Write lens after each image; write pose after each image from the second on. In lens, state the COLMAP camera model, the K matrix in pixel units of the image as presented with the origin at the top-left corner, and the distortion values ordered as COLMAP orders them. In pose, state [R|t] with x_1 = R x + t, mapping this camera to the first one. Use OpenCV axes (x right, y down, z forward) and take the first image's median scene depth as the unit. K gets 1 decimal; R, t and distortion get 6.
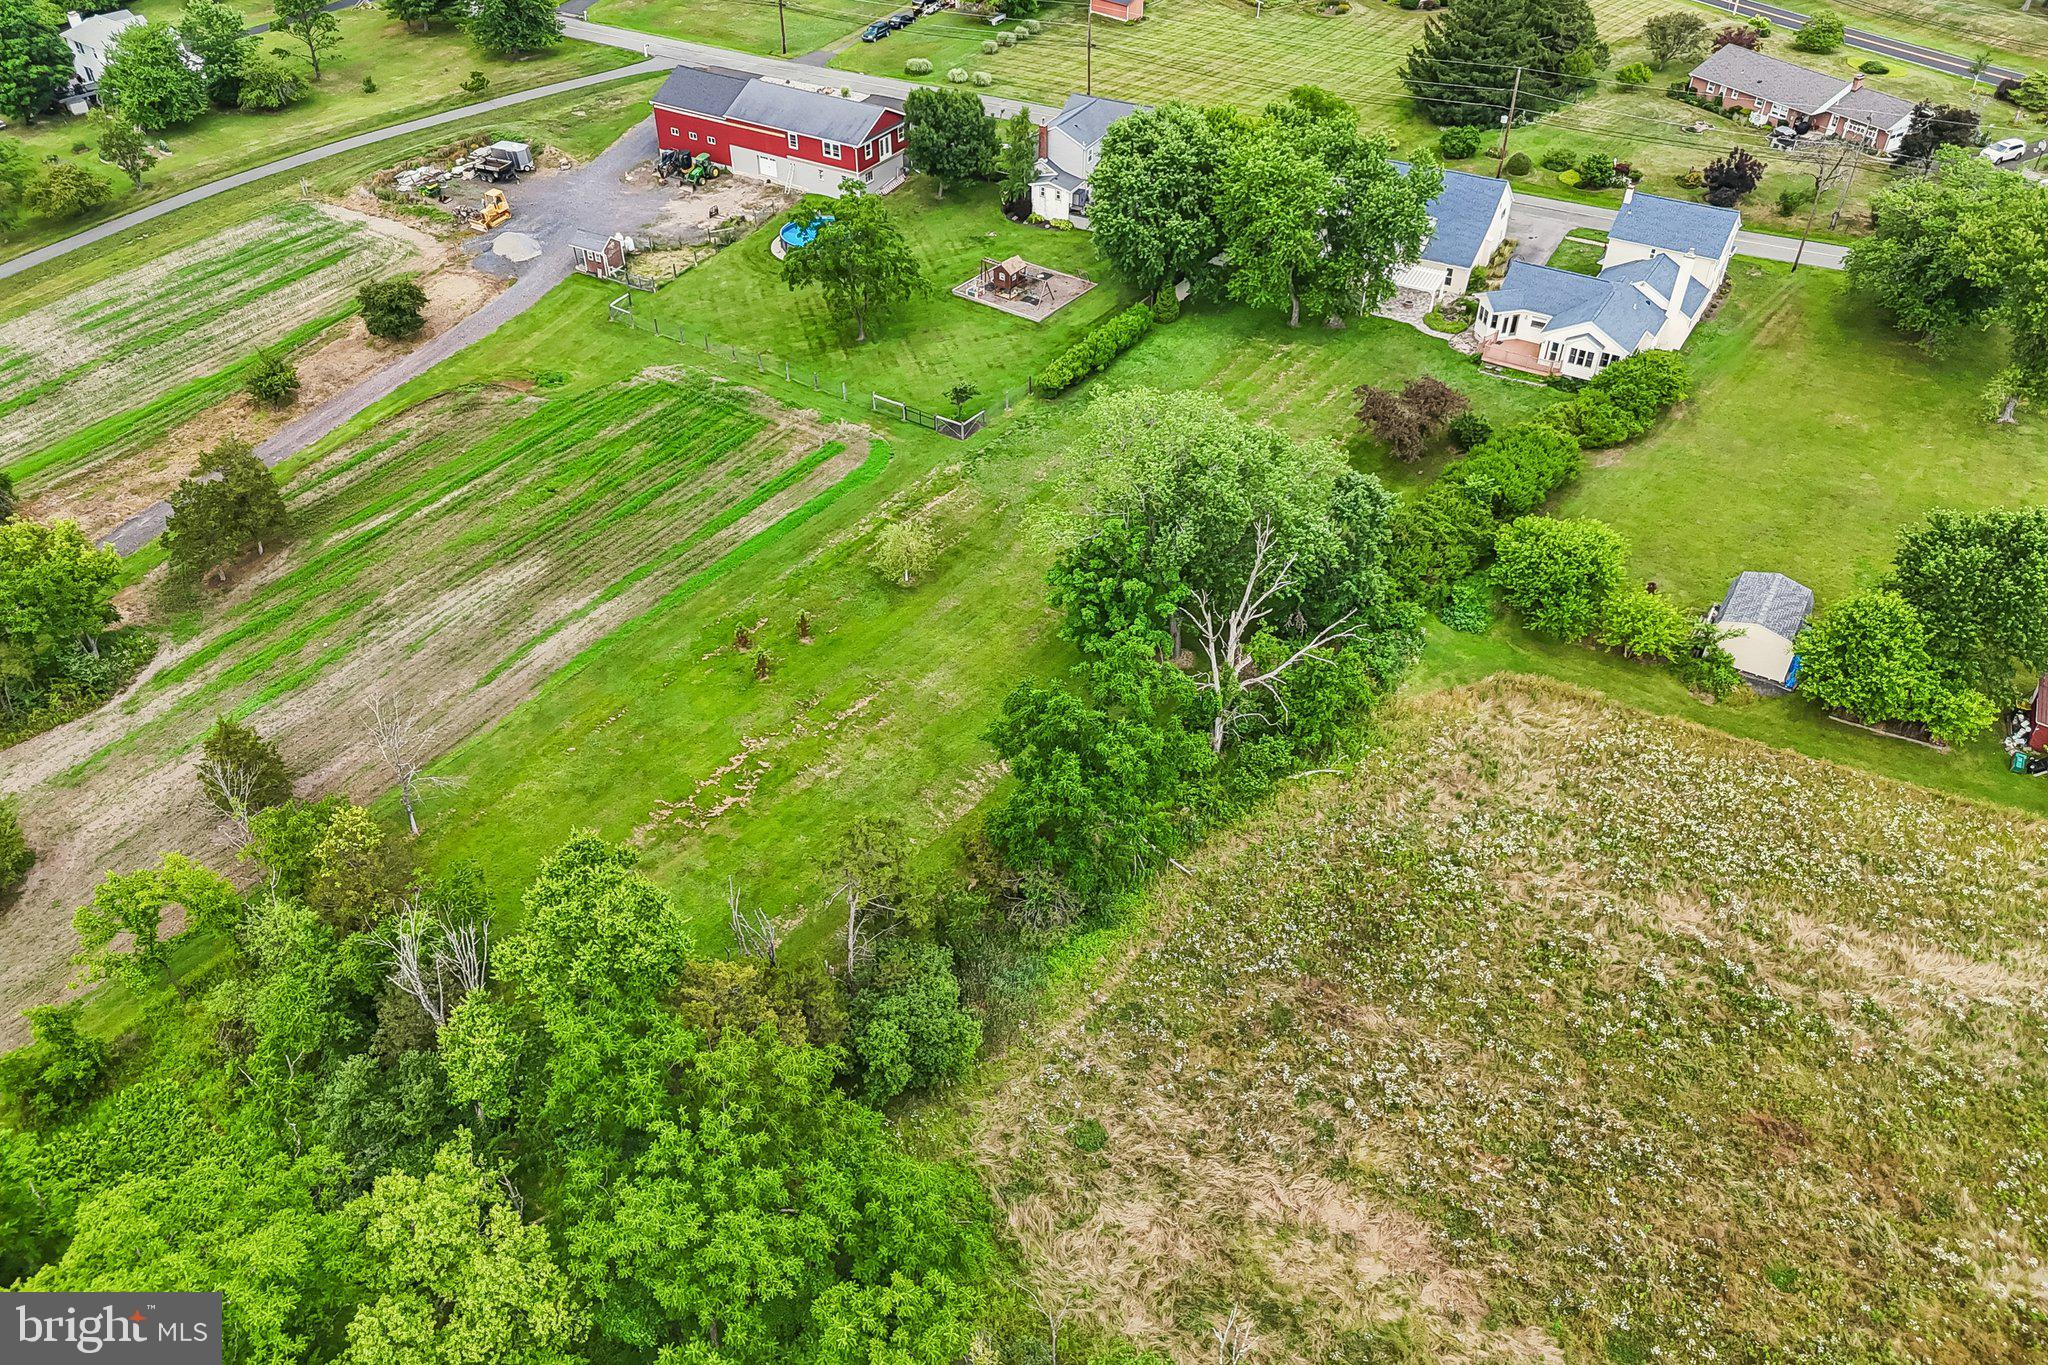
lens RADIAL K [[1513.9, 0, 1032.7], [0, 1513.9, 676.3], [0, 0, 1]] dist [0.067568, -0.059609]
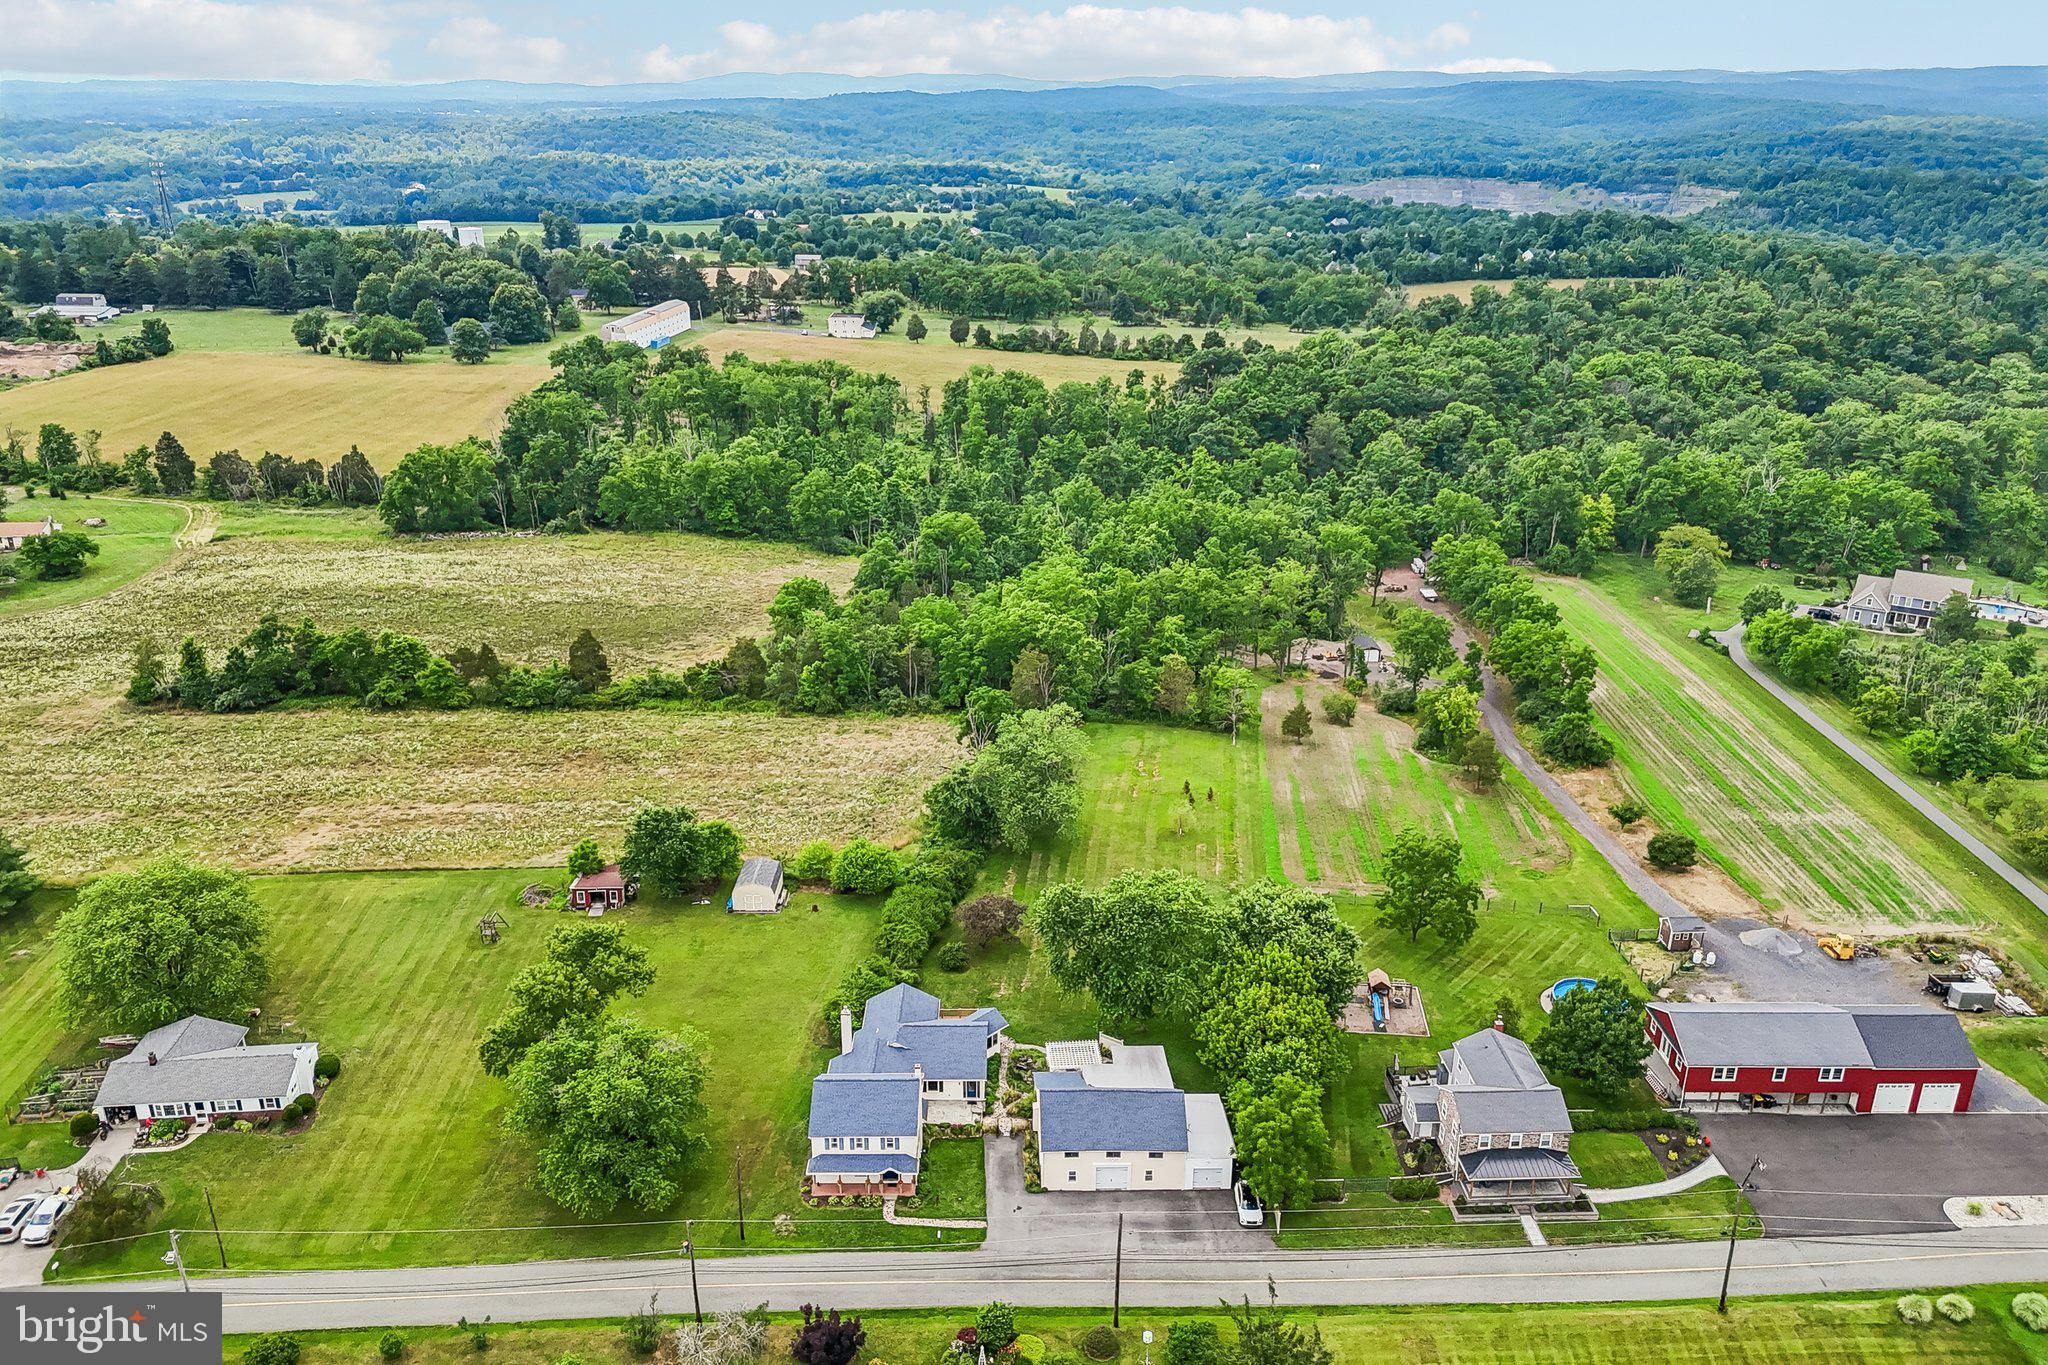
lens RADIAL K [[1513.9, 0, 1026.5], [0, 1513.9, 673.7], [0, 0, 1]] dist [0.067568, -0.059609]
pose [[-0.854312, 0.179880, -0.487641, 0.797021], [-0.332524, 0.531922, 0.778772, -1.303813], [0.399473, 0.827467, -0.394613, 1.251278]]
